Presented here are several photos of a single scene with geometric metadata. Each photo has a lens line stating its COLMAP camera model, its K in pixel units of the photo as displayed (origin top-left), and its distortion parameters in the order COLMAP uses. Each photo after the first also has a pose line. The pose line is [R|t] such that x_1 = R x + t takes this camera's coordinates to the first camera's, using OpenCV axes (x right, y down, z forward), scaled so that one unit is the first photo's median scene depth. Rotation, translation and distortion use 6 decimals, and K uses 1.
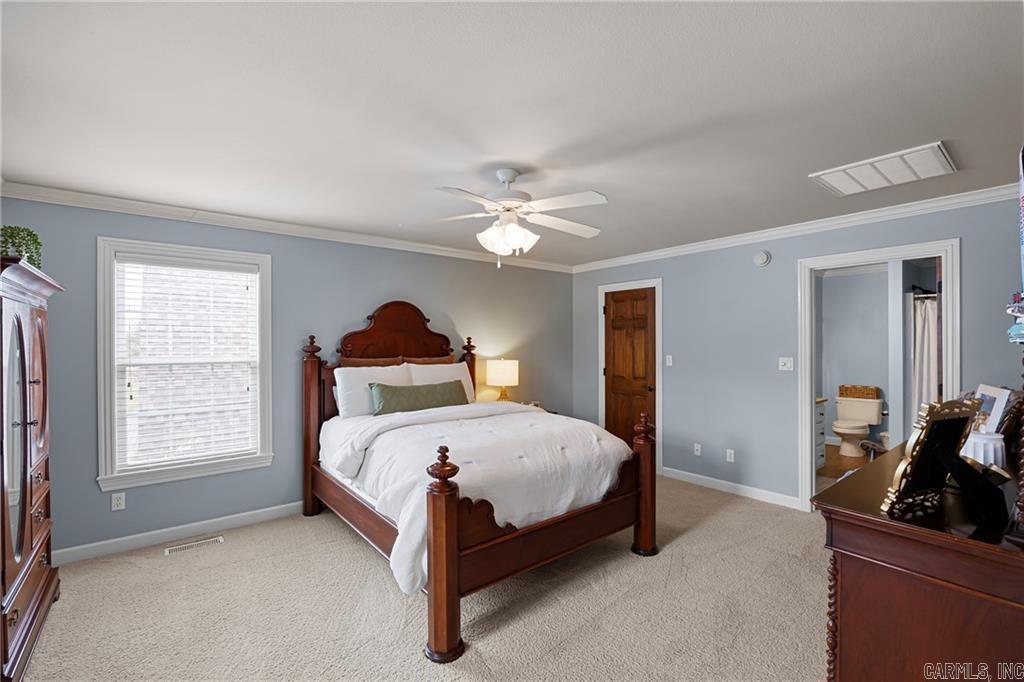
lens RADIAL K [[446.0, 0, 513.5], [0, 446.0, 346.3], [0, 0, 1]] dist [-0.000616, -0.000056]
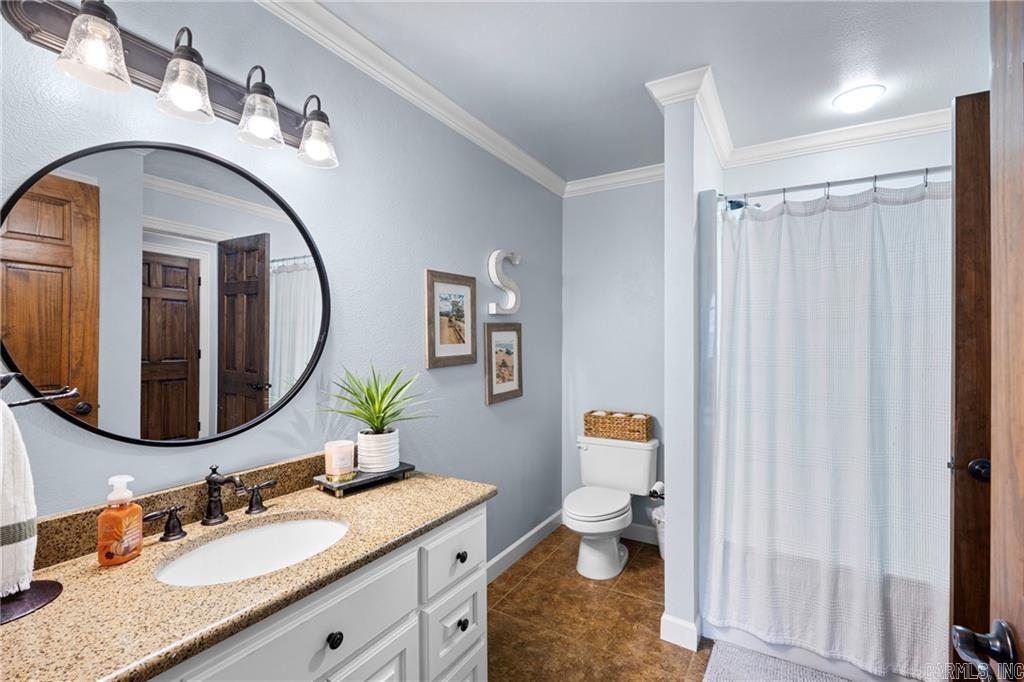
lens RADIAL K [[446.0, 0, 513.0], [0, 446.0, 339.5], [0, 0, 1]] dist [-0.000616, -0.000056]
pose [[0.941503, 0.003175, 0.336988, 0.511861], [-0.001357, 0.999983, -0.005629, 0.011293], [-0.337001, 0.004843, 0.941492, 0.589893]]
